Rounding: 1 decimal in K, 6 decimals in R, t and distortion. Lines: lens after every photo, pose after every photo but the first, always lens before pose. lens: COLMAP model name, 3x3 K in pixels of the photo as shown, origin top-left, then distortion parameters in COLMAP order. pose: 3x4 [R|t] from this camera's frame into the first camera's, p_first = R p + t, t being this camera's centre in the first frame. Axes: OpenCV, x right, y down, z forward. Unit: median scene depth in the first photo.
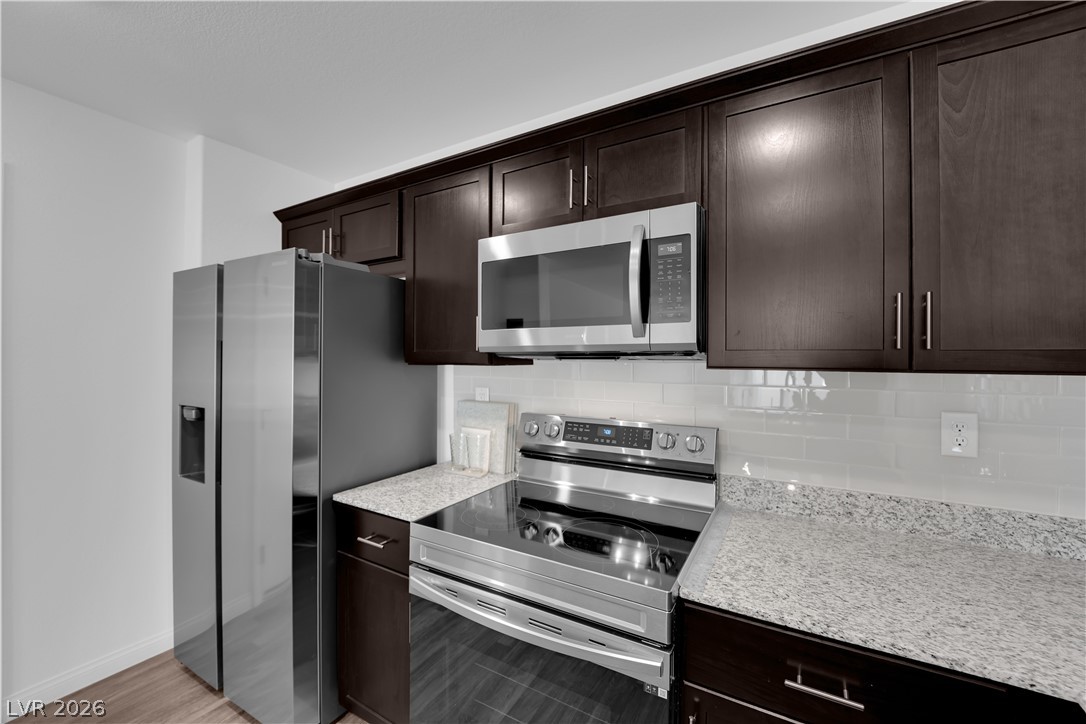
lens RADIAL K [[434.0, 0, 546.7], [0, 434.0, 357.3], [0, 0, 1]] dist [-0.015283, 0.000038]
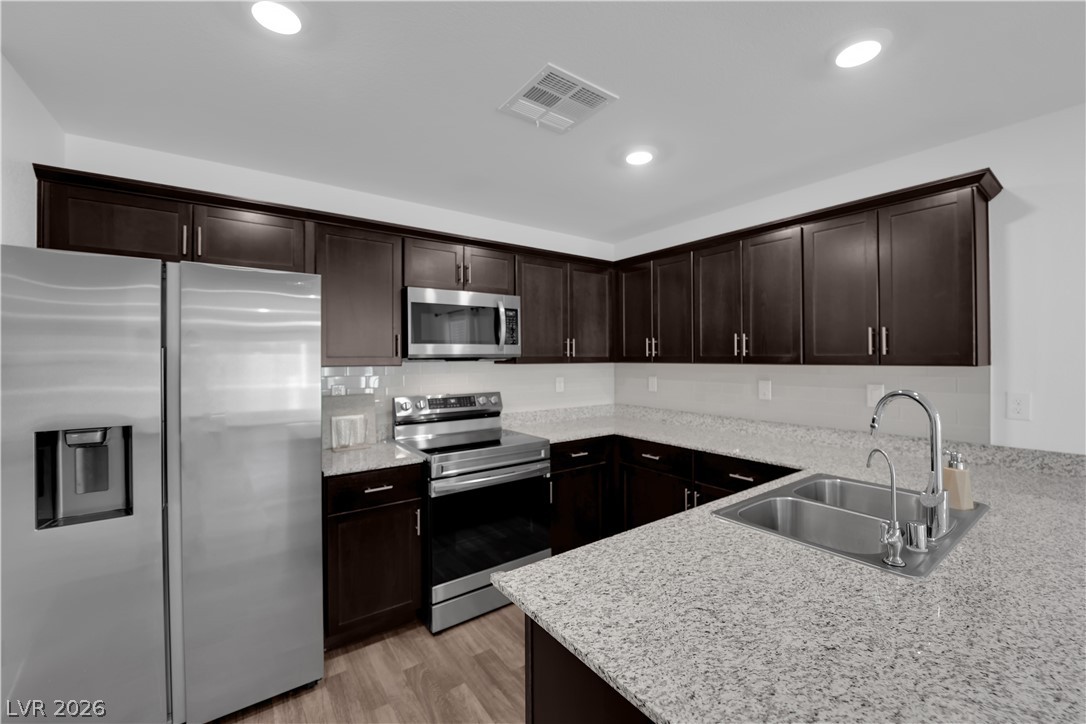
lens RADIAL K [[434.0, 0, 546.7], [0, 434.0, 357.3], [0, 0, 1]] dist [-0.015283, 0.000038]
pose [[0.401529, -0.004864, 0.915833, -1.446206], [0.008763, 0.999961, 0.001469, -0.010836], [-0.915804, 0.007435, 0.401556, -0.098773]]
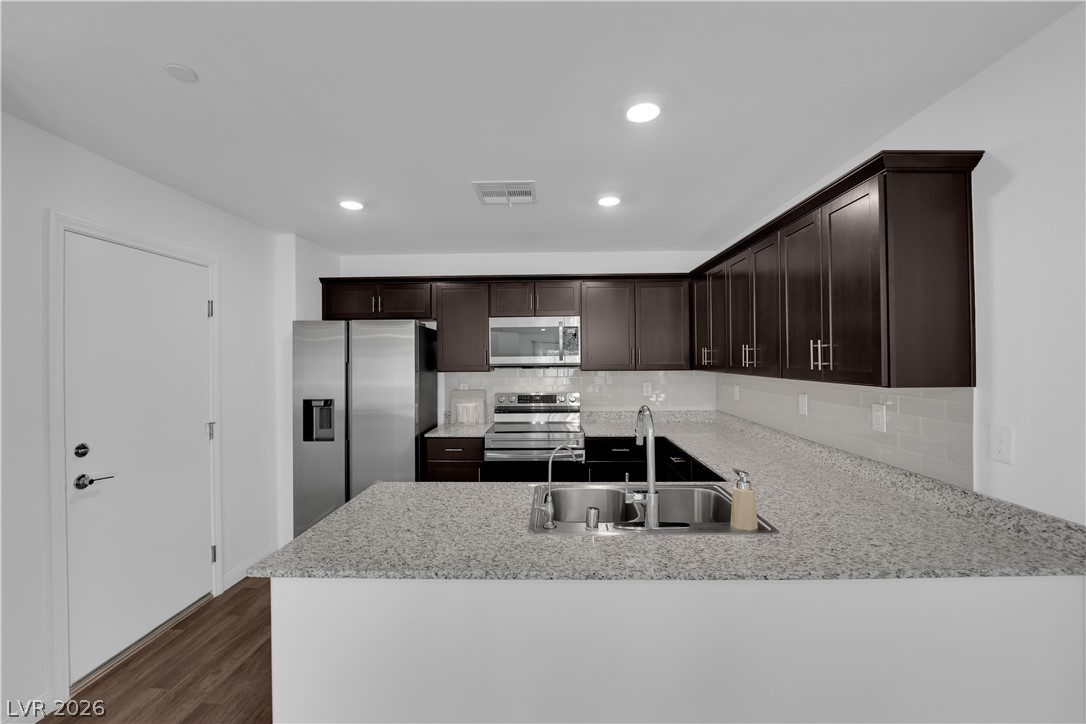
lens RADIAL K [[434.0, 0, 546.7], [0, 434.0, 357.3], [0, 0, 1]] dist [-0.015283, 0.000038]
pose [[0.872101, -0.008517, 0.489251, -1.055353], [0.011150, 0.999935, -0.002469, -0.050556], [-0.489199, 0.007608, 0.872139, -1.205472]]
